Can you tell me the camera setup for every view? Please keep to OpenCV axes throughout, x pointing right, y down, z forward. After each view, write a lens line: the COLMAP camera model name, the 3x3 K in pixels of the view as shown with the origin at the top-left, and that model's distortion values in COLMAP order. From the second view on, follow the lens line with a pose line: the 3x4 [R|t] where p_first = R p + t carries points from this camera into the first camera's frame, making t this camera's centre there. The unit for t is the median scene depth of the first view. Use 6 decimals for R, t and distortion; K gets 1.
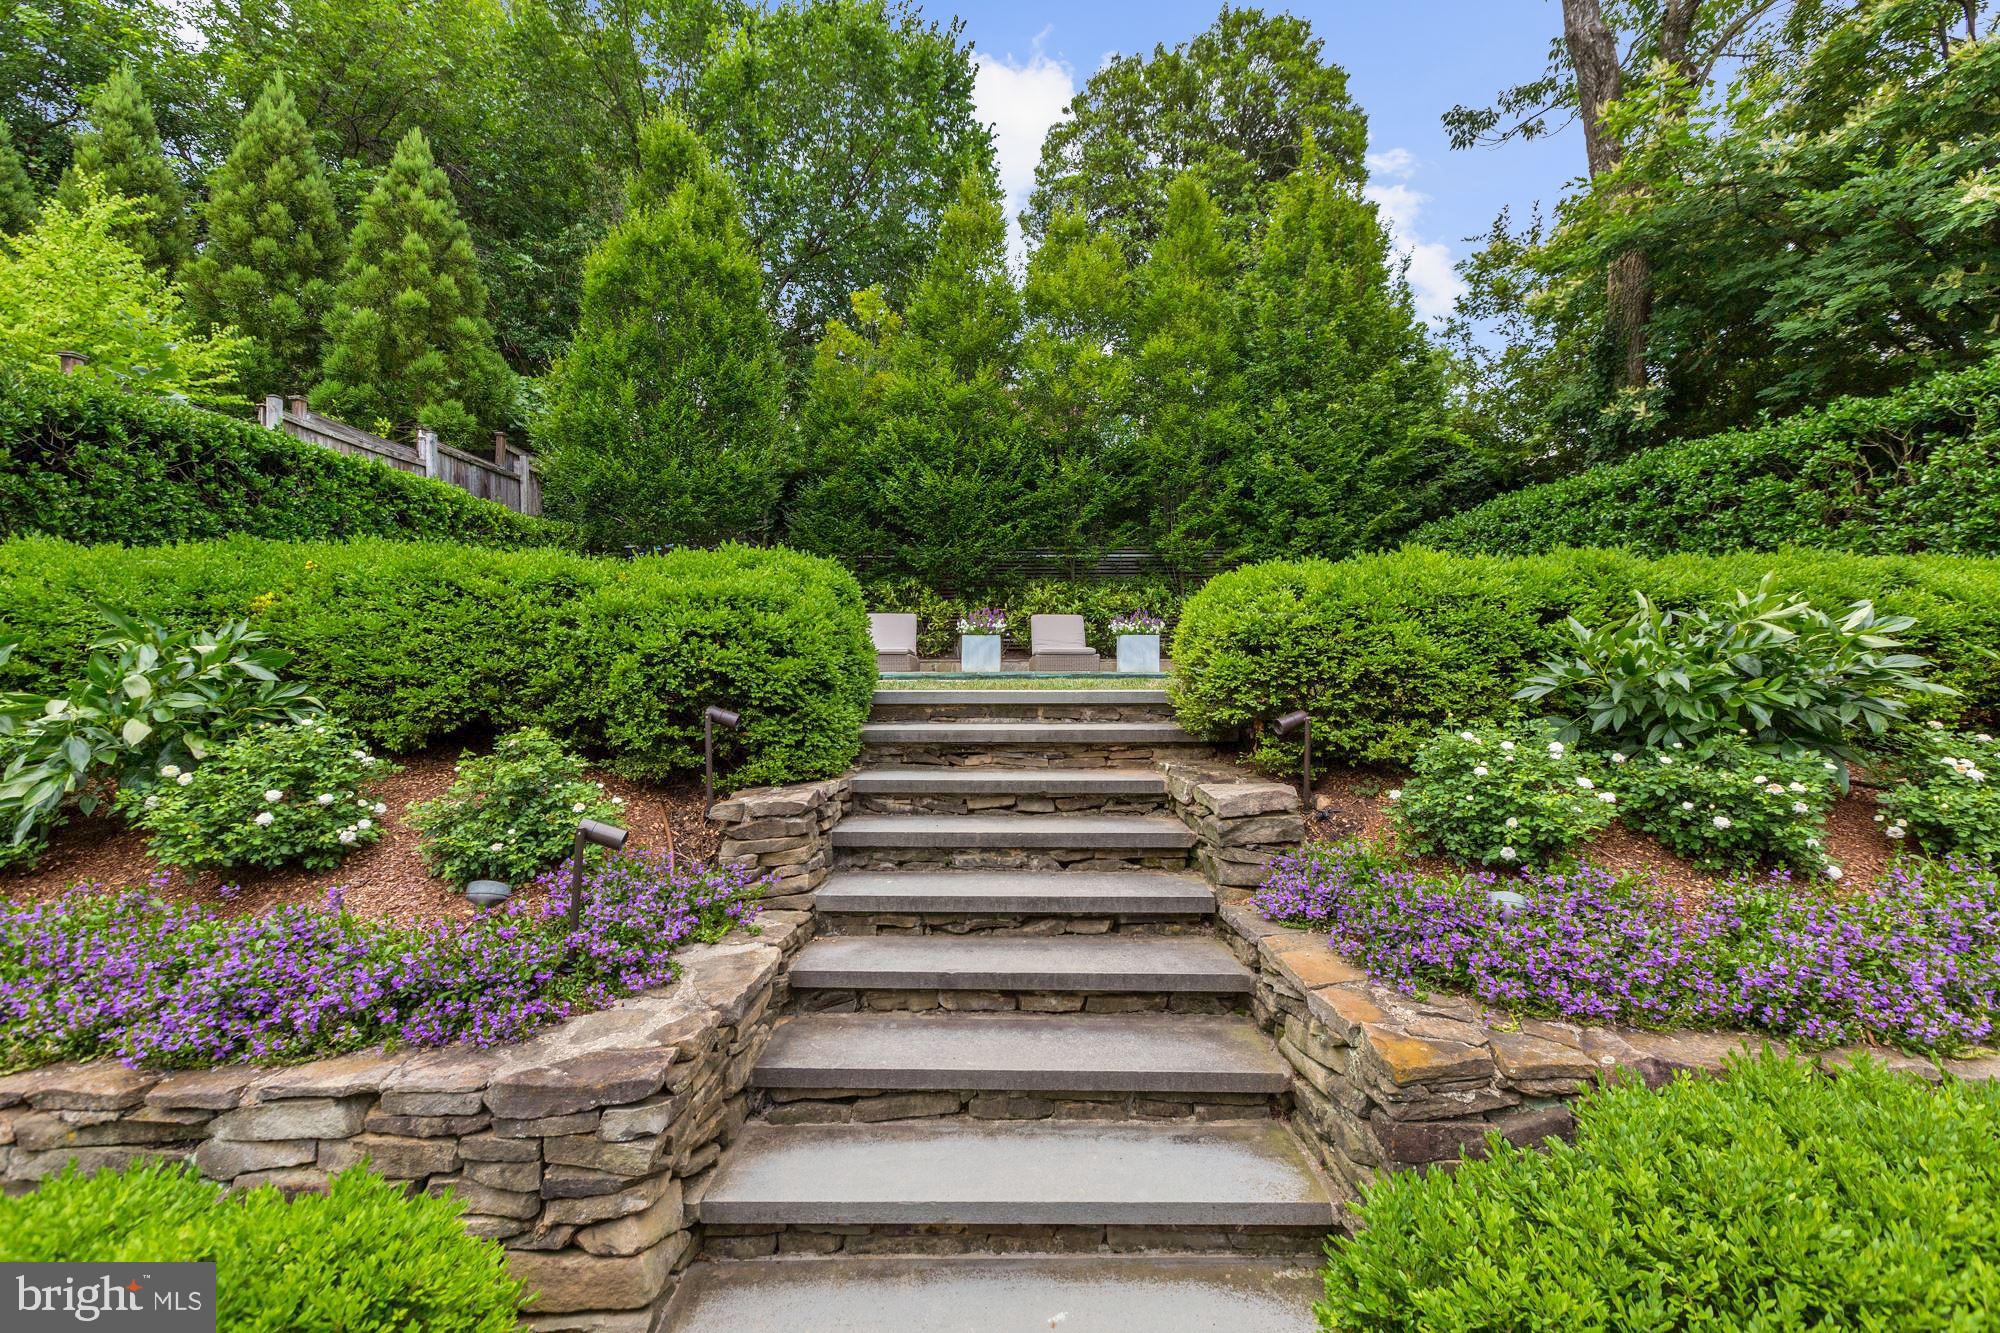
lens RADIAL K [[917.6, 0, 980.3], [0, 917.6, 655.5], [0, 0, 1]] dist [0.000996, 0.000501]
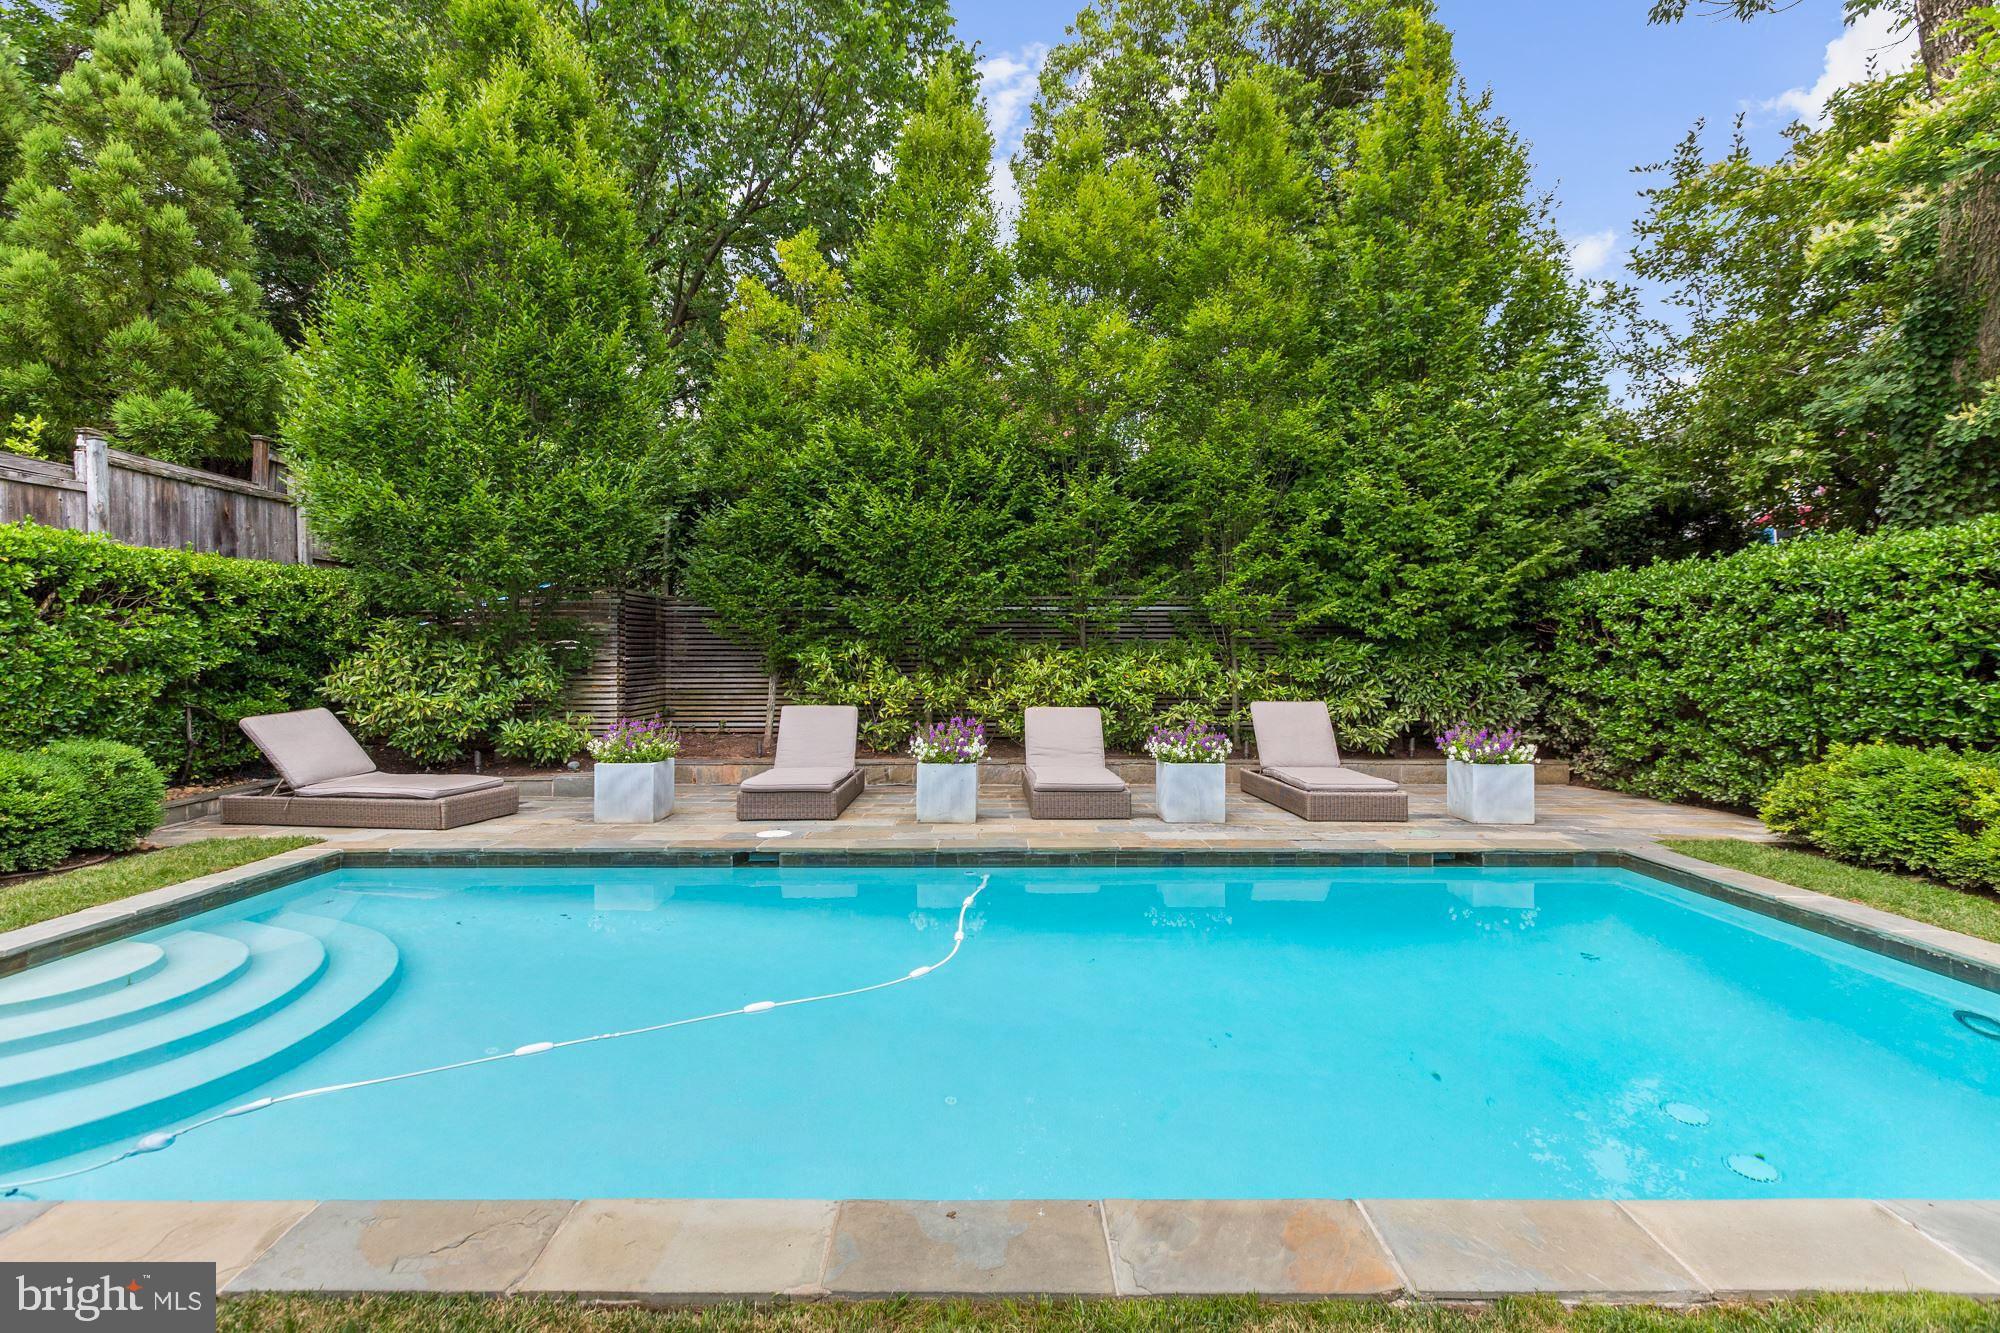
lens RADIAL K [[917.6, 0, 985.0], [0, 917.6, 664.6], [0, 0, 1]] dist [0.000996, 0.000501]
pose [[0.999922, 0.001383, 0.012401, 0.016208], [-0.001567, 0.999889, 0.014838, -0.082484], [-0.012379, -0.014856, 0.999813, 0.300070]]
